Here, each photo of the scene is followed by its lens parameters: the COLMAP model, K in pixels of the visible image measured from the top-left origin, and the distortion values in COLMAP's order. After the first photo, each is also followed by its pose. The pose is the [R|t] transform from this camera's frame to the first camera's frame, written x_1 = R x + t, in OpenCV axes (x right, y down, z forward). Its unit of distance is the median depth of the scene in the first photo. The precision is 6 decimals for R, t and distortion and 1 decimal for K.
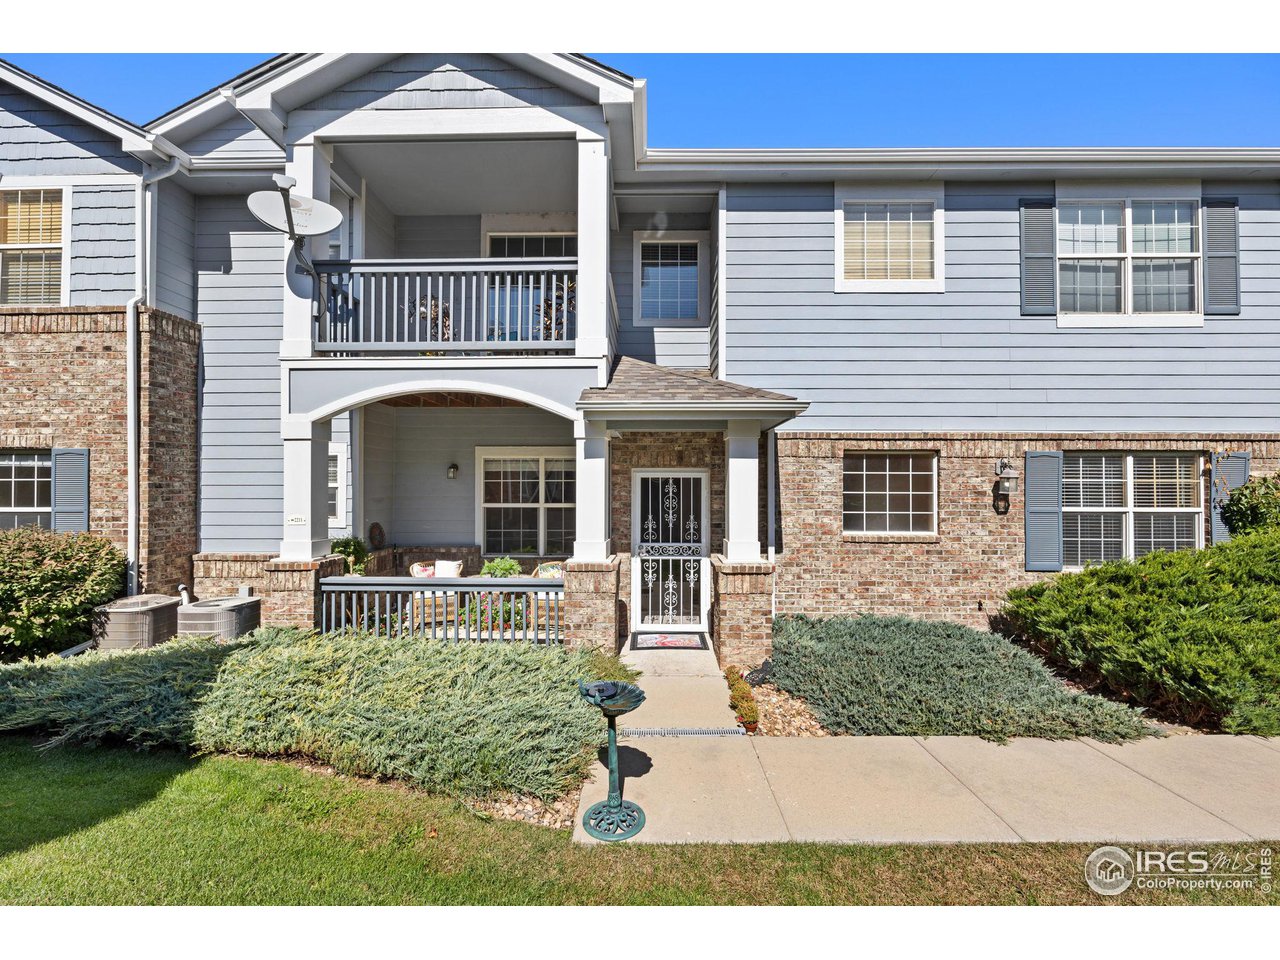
lens RADIAL K [[513.5, 0, 643.4], [0, 513.5, 484.0], [0, 0, 1]] dist [-0.001551, 0.000028]
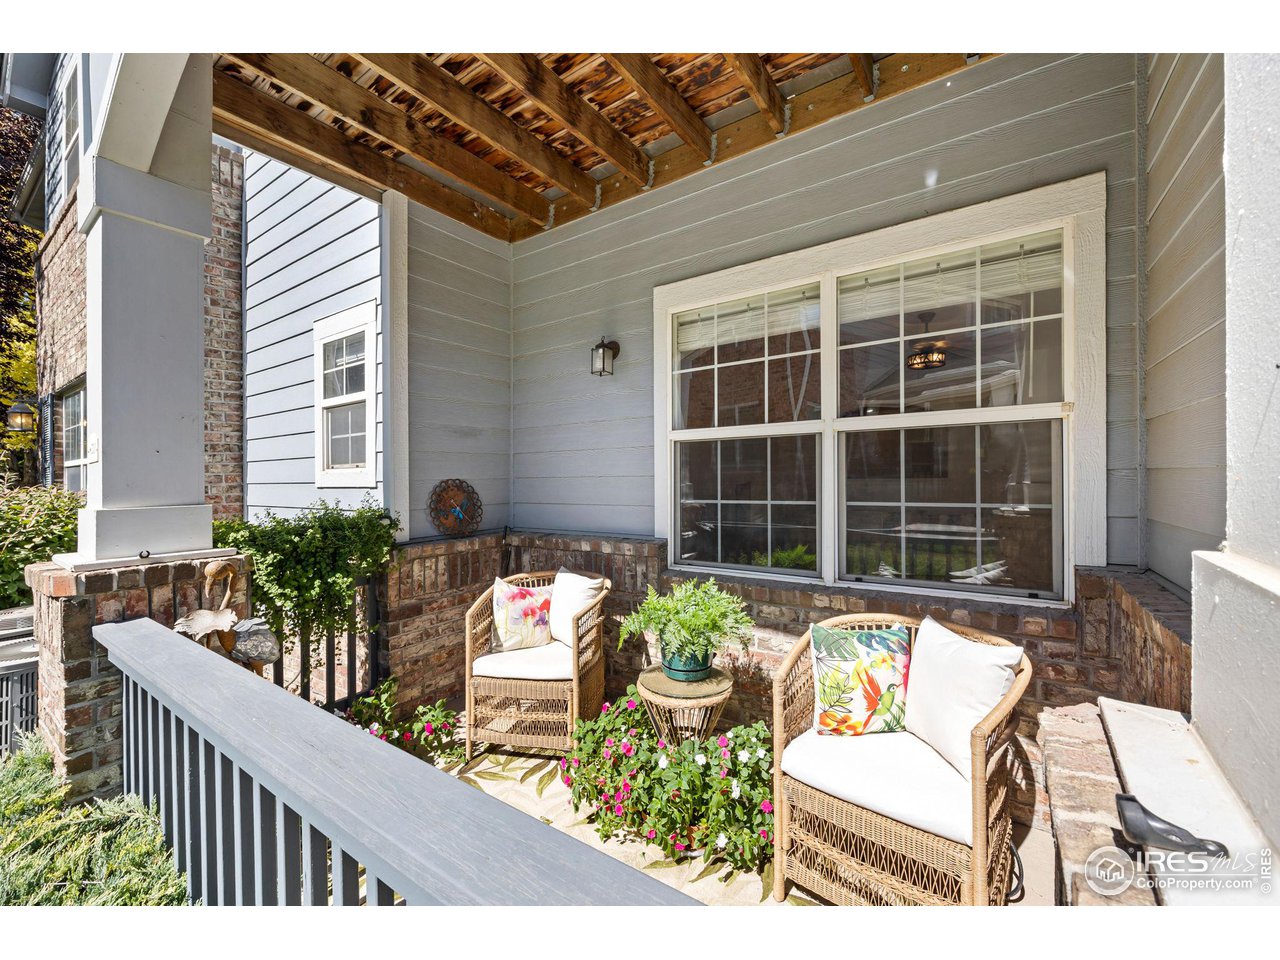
lens RADIAL K [[513.5, 0, 643.4], [0, 513.5, 484.0], [0, 0, 1]] dist [-0.001551, 0.000028]
pose [[0.832176, -0.007406, -0.554462, -0.117721], [0.019537, 0.999682, 0.015970, 0.072185], [0.554167, -0.024123, 0.832056, 0.676197]]
